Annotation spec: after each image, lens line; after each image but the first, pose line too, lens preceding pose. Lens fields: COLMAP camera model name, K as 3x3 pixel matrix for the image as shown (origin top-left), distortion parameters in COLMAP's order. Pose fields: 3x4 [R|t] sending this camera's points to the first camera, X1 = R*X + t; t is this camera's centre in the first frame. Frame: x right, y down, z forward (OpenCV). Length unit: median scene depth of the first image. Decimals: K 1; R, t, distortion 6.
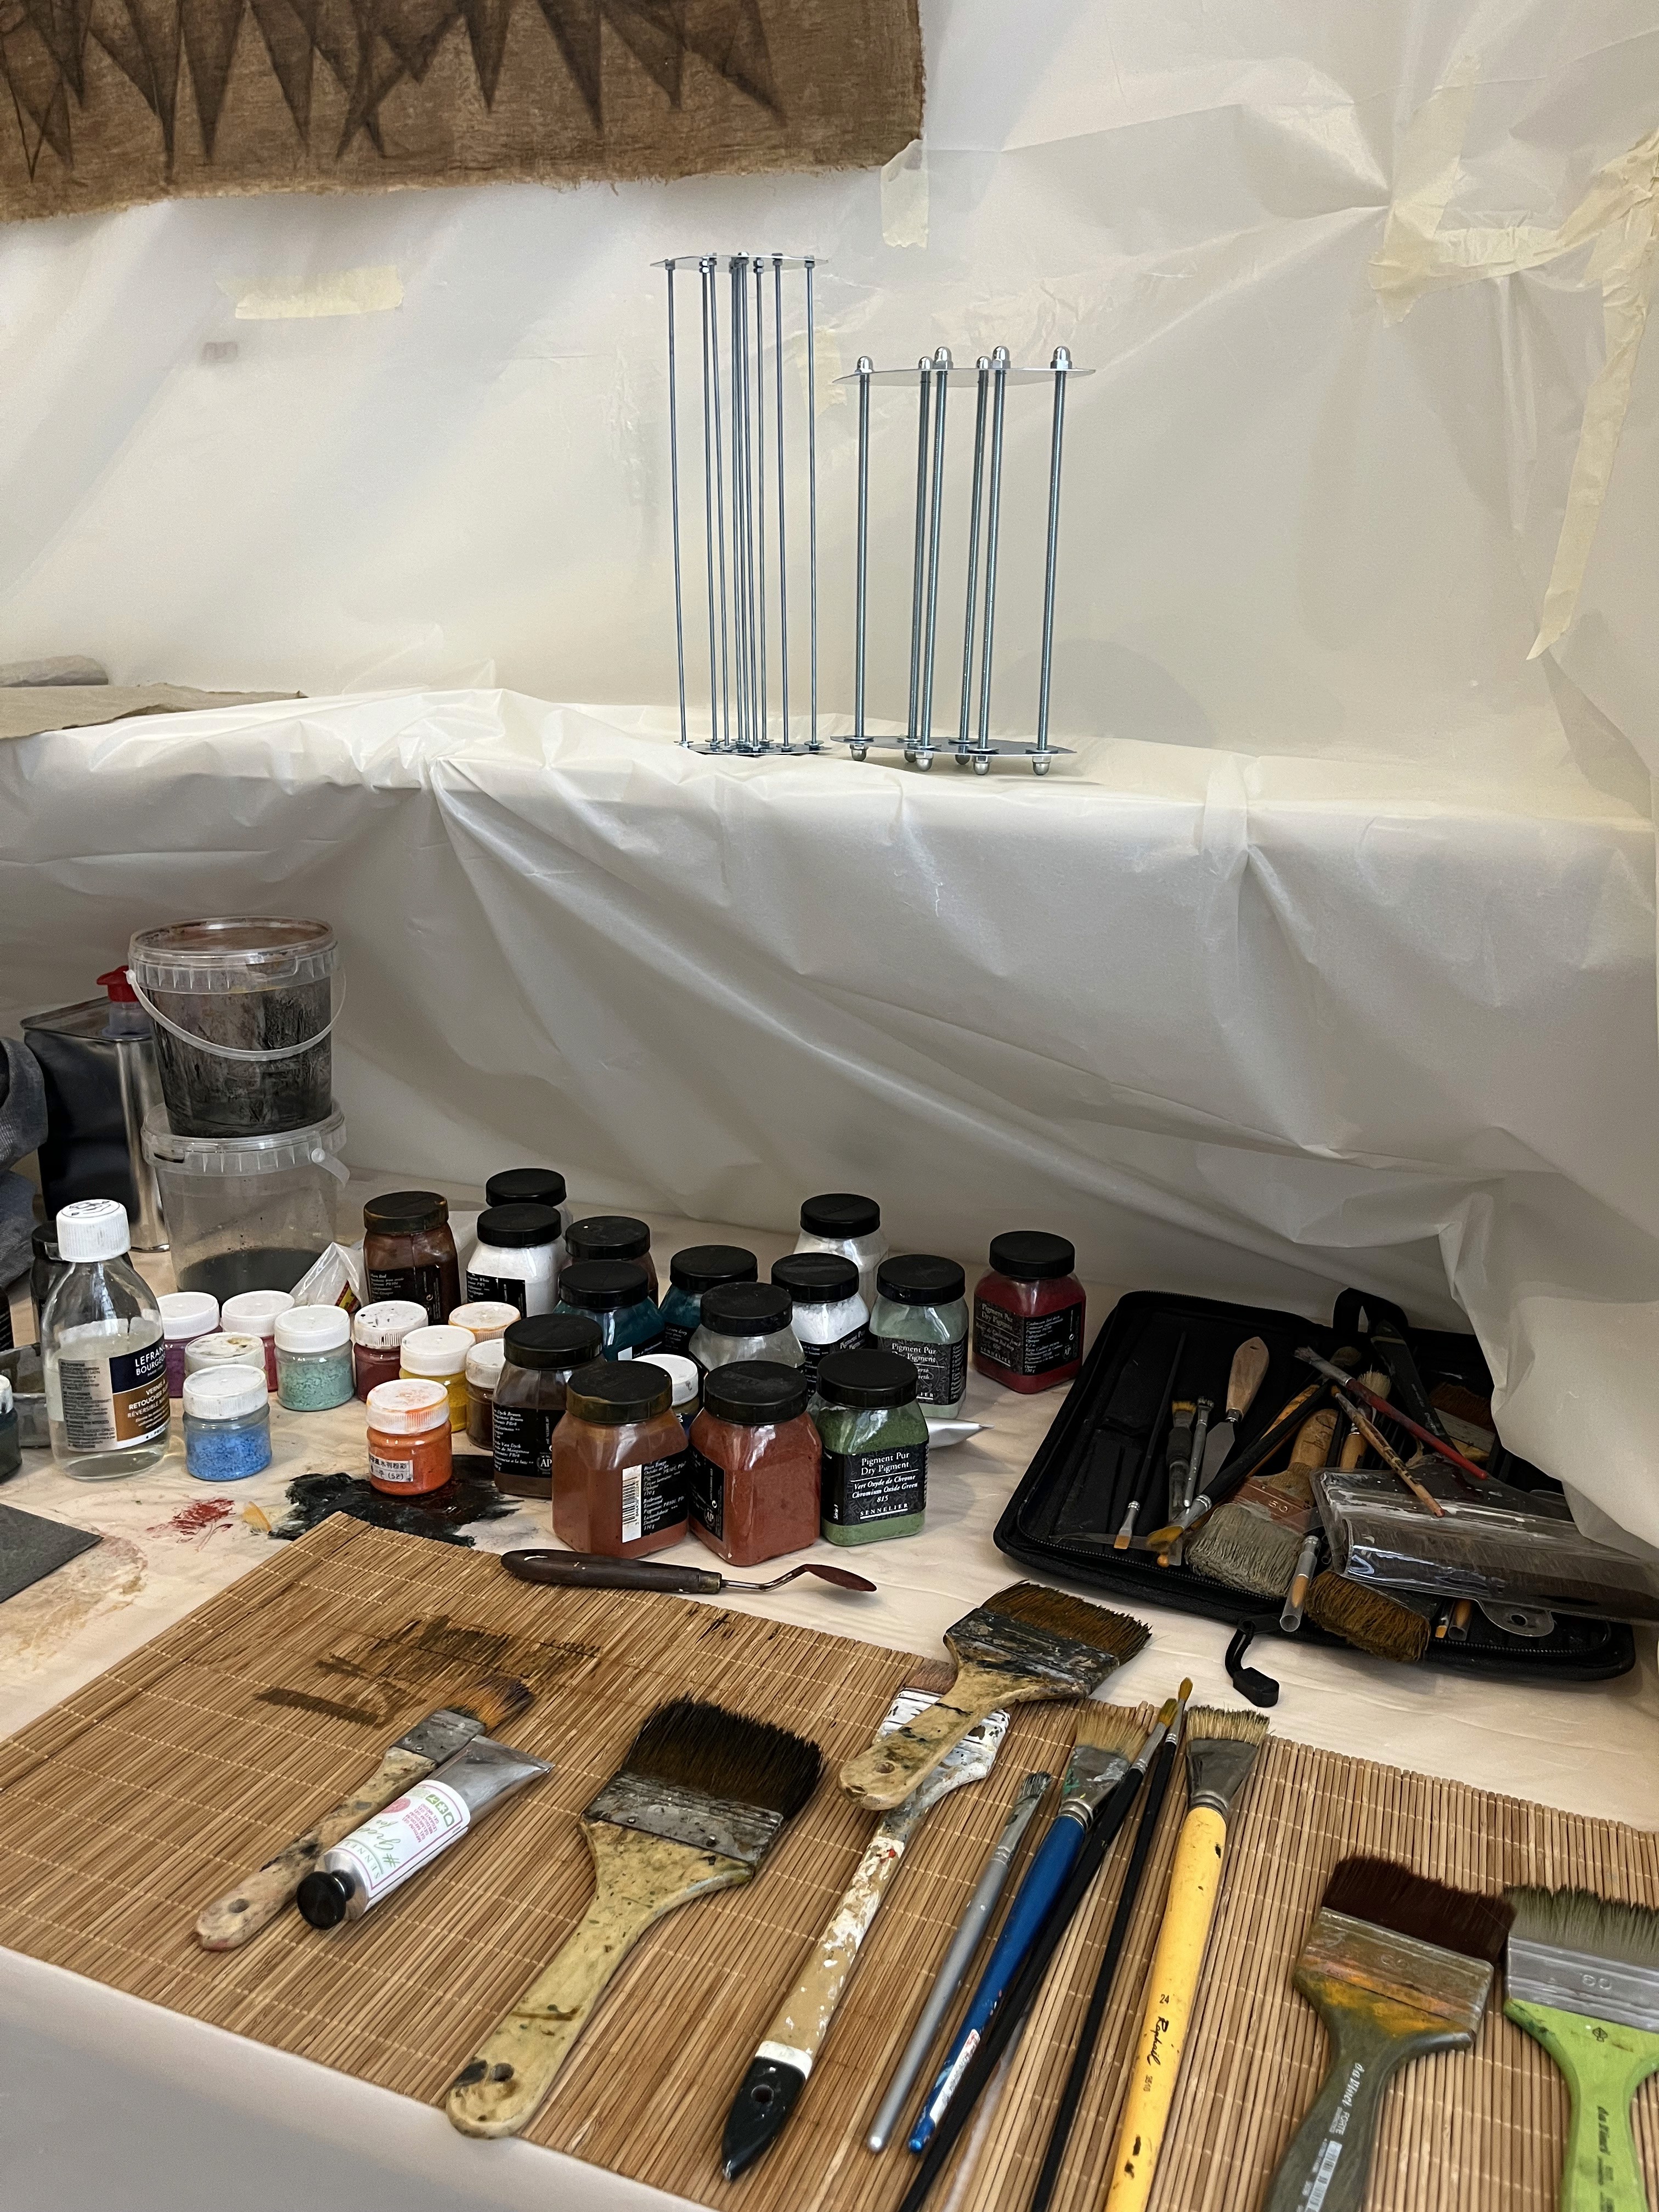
lens RADIAL K [[1726.3, 0, 834.6], [0, 1726.3, 1109.8], [0, 0, 1]] dist [0.014133, -0.035727]
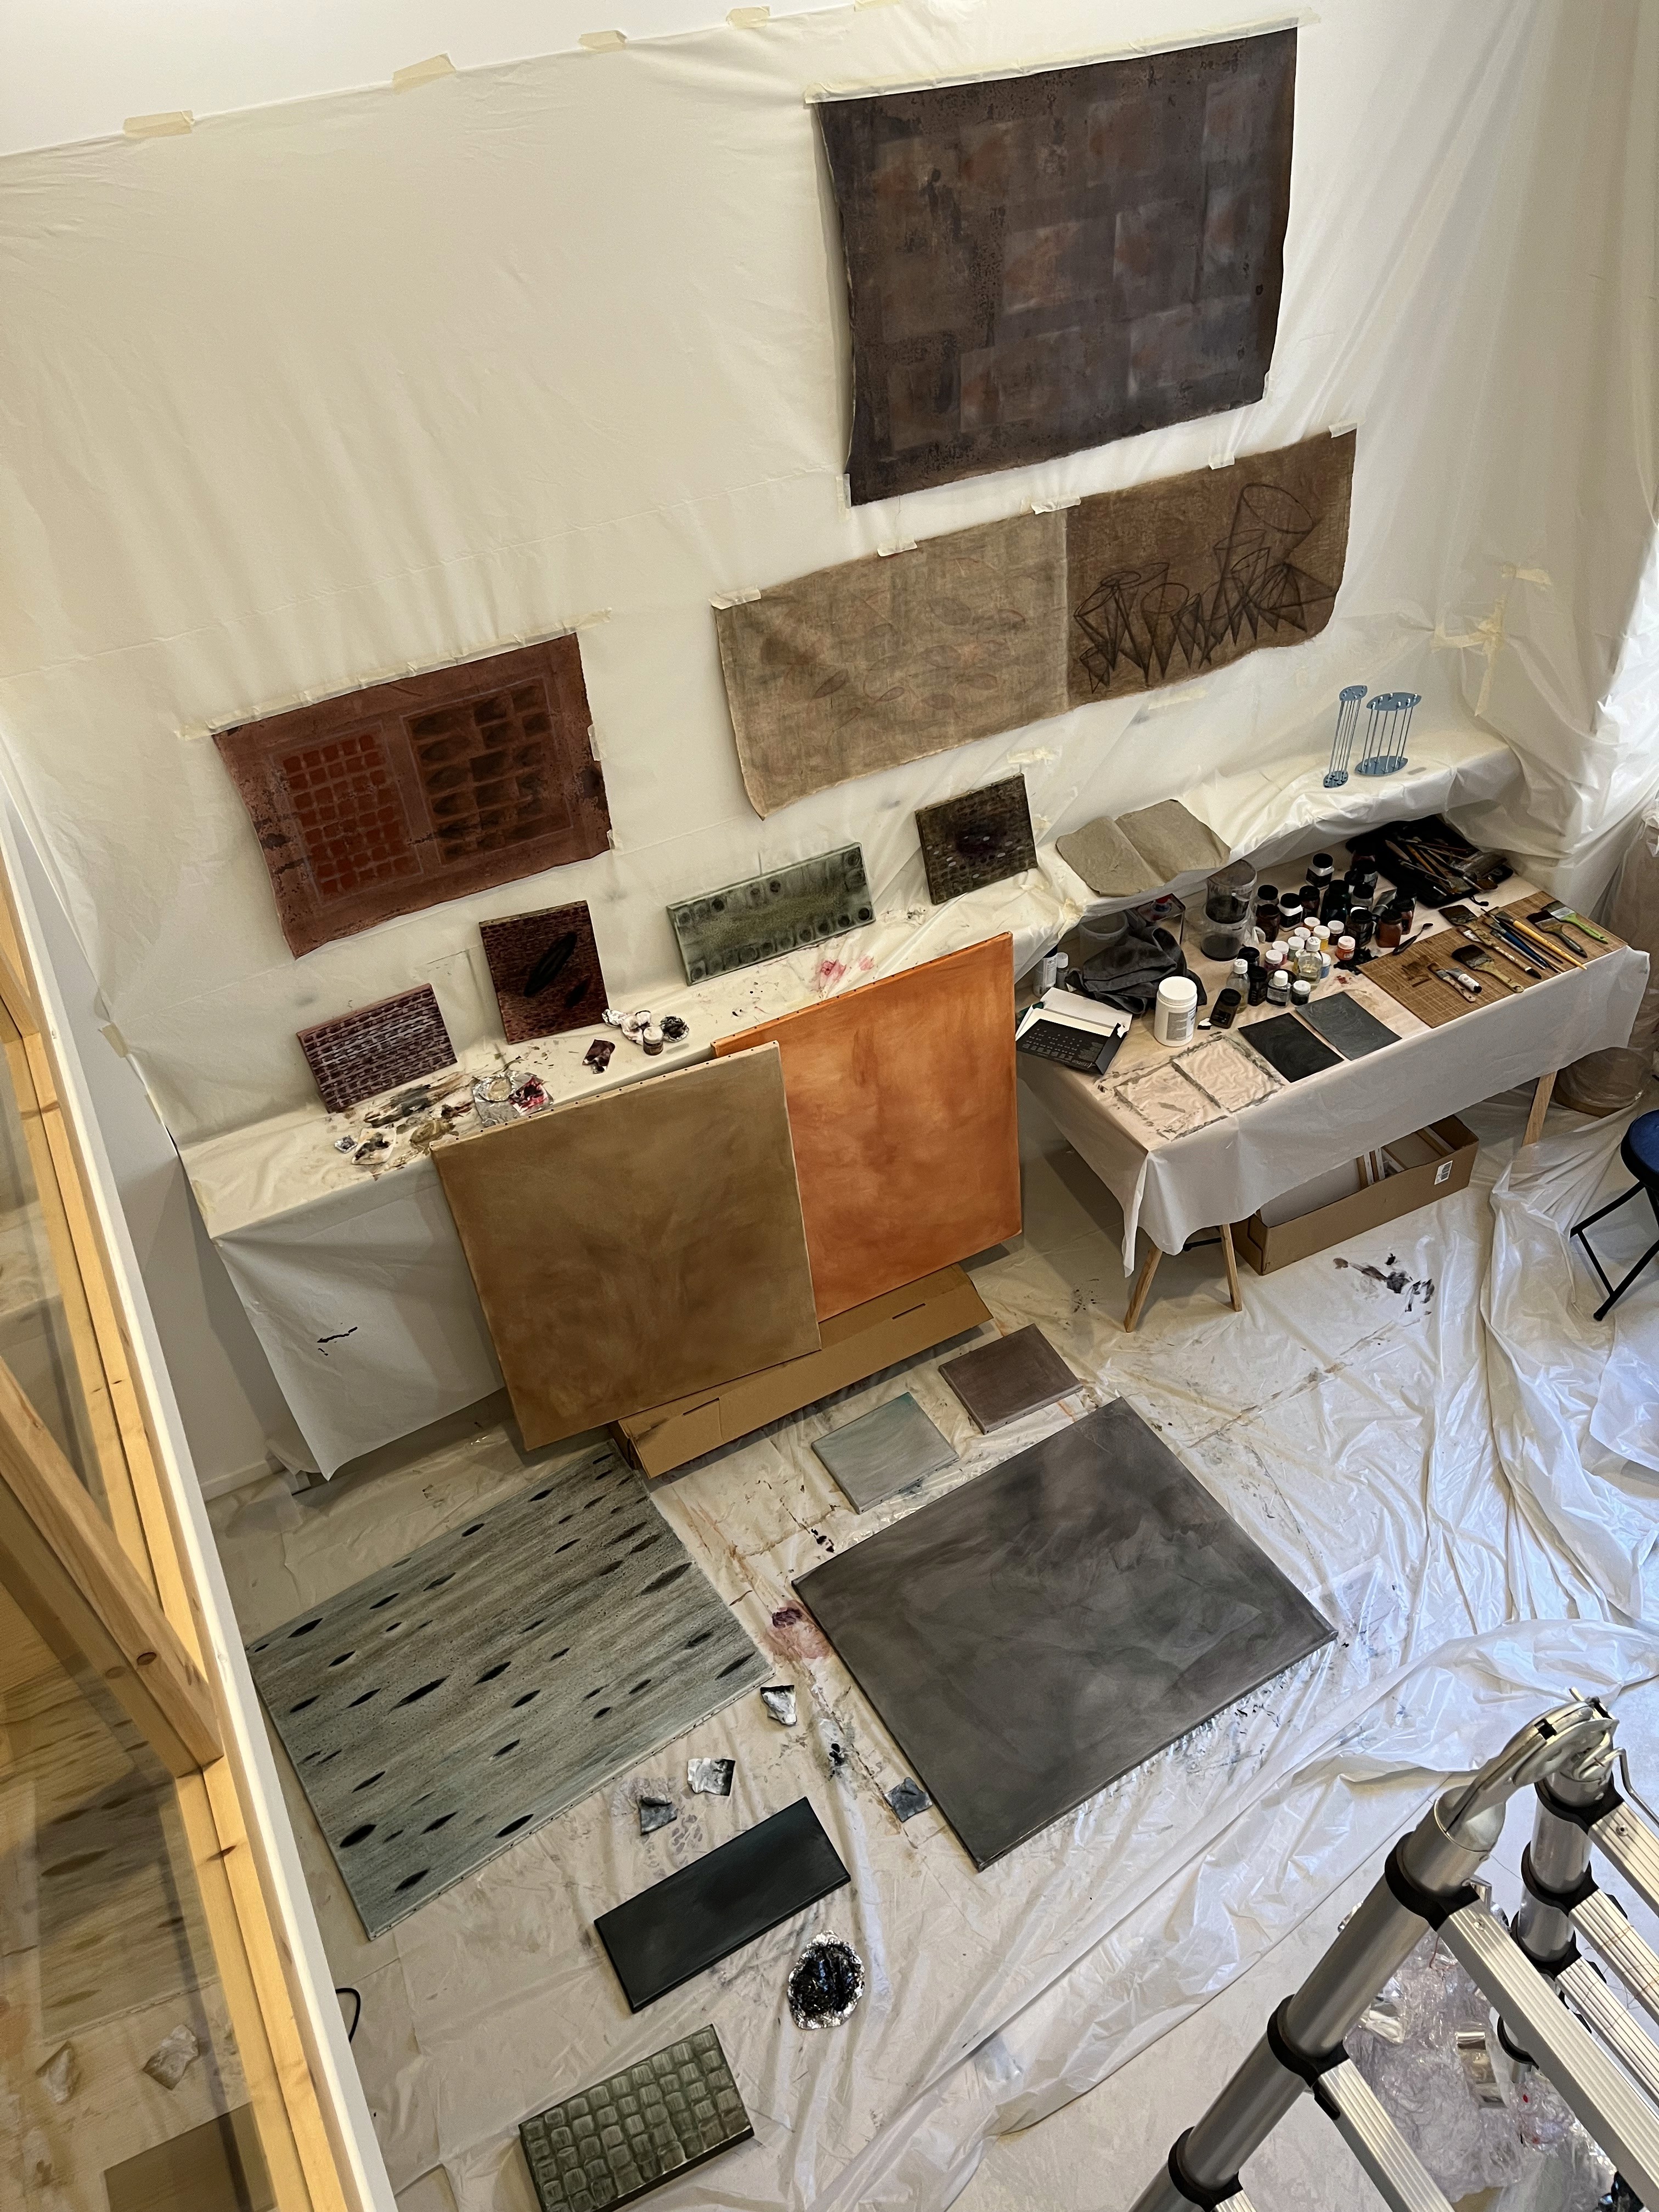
lens RADIAL K [[1726.3, 0, 826.2], [0, 1726.3, 1121.4], [0, 0, 1]] dist [0.014133, -0.035727]
pose [[0.669312, -0.551929, 0.497390, -3.244102], [0.280652, 0.807665, 0.518567, -1.945569], [-0.687937, -0.207490, 0.695479, -1.221216]]
